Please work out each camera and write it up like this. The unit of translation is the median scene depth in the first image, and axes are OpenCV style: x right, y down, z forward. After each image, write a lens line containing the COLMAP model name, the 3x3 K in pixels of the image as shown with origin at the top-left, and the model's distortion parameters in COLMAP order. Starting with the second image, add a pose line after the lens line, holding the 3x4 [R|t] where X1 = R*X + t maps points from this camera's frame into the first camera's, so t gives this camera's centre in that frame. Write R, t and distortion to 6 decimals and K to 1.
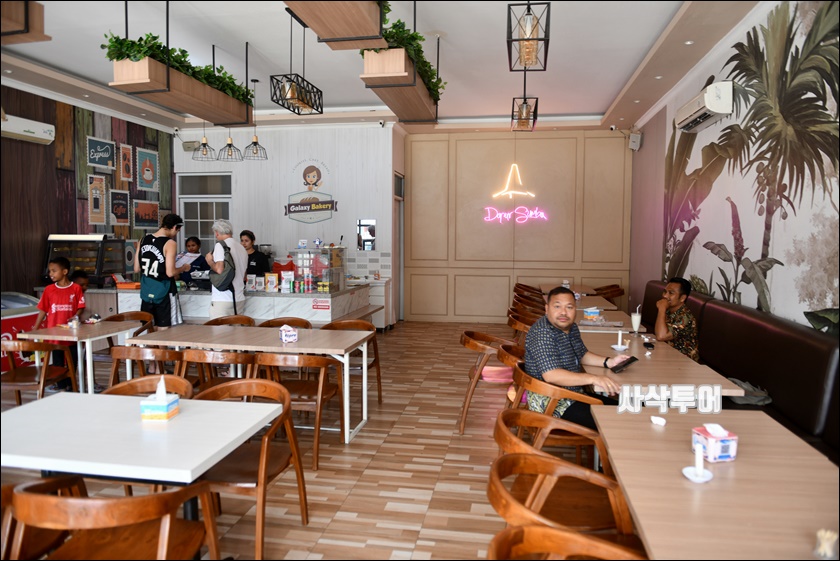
lens RADIAL K [[564.6, 0, 422.2], [0, 564.6, 277.3], [0, 0, 1]] dist [-0.051813, -0.002916]
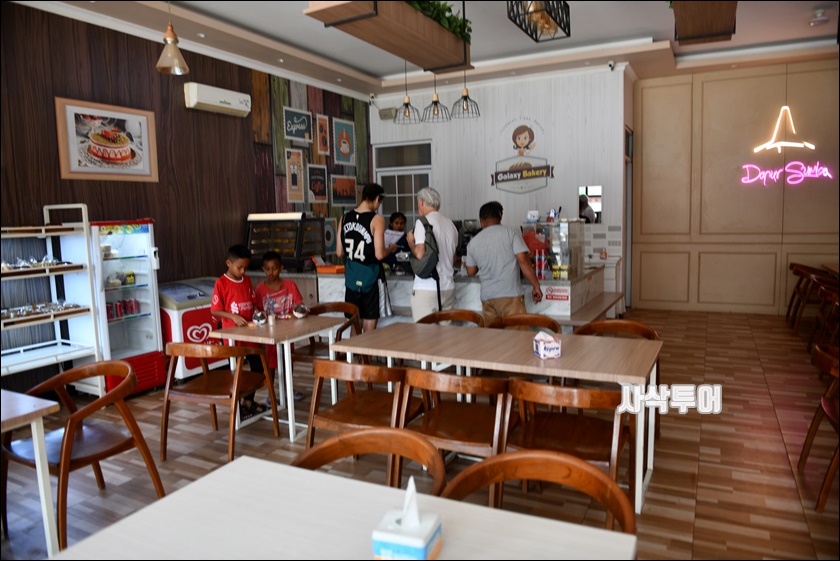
lens RADIAL K [[564.6, 0, 422.2], [0, 564.6, 277.3], [0, 0, 1]] dist [-0.051813, -0.002916]
pose [[0.951032, 0.003440, -0.309073, -0.096277], [0.009973, 0.999076, 0.041807, -0.007531], [0.308932, -0.042842, 0.950119, 0.169545]]
